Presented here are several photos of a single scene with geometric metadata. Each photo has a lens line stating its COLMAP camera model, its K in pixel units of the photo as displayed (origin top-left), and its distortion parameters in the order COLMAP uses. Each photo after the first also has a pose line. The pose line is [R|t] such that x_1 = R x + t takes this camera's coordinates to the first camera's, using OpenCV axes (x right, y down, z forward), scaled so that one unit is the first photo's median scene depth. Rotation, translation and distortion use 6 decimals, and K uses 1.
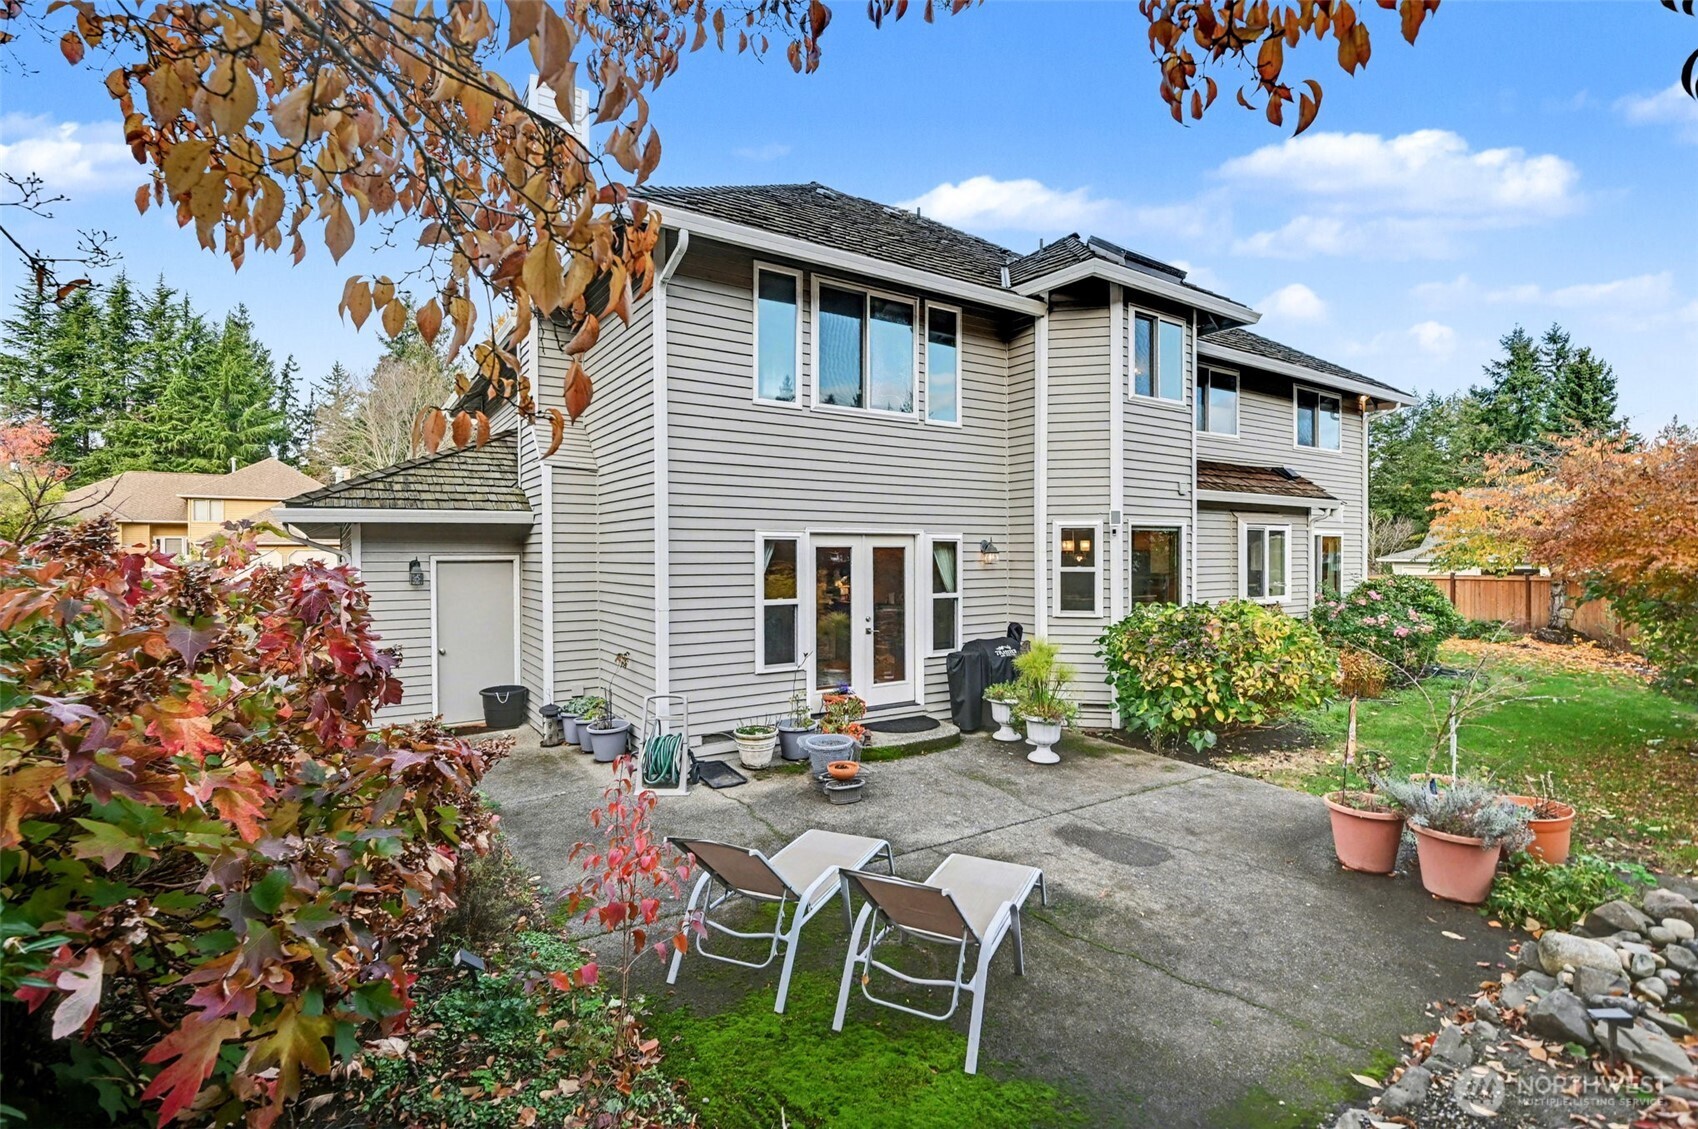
lens RADIAL K [[778.6, 0, 845.2], [0, 778.6, 557.4], [0, 0, 1]] dist [-0.002722, -0.007516]
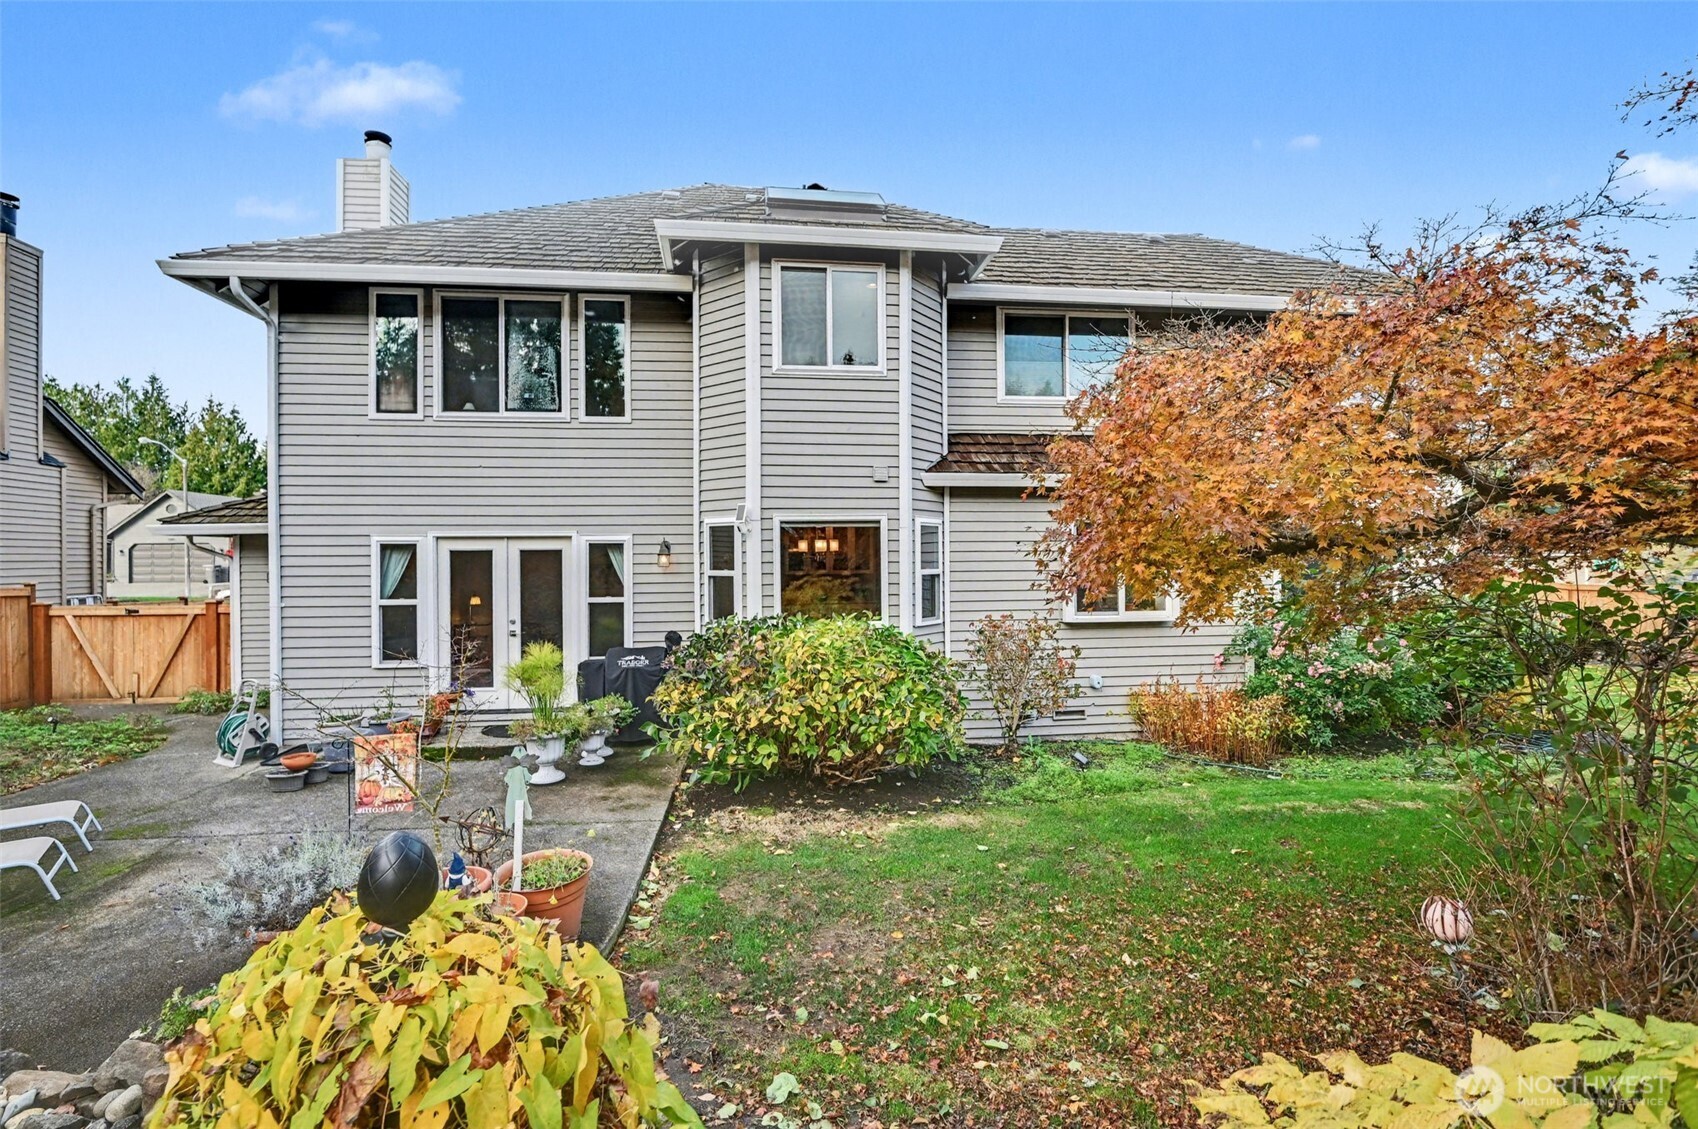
lens RADIAL K [[778.6, 0, 845.2], [0, 778.6, 557.4], [0, 0, 1]] dist [-0.002722, -0.007516]
pose [[0.892775, -0.003279, -0.450492, 0.861341], [0.002733, 0.999995, -0.001864, -0.000557], [0.450496, 0.000433, 0.892779, 0.296681]]
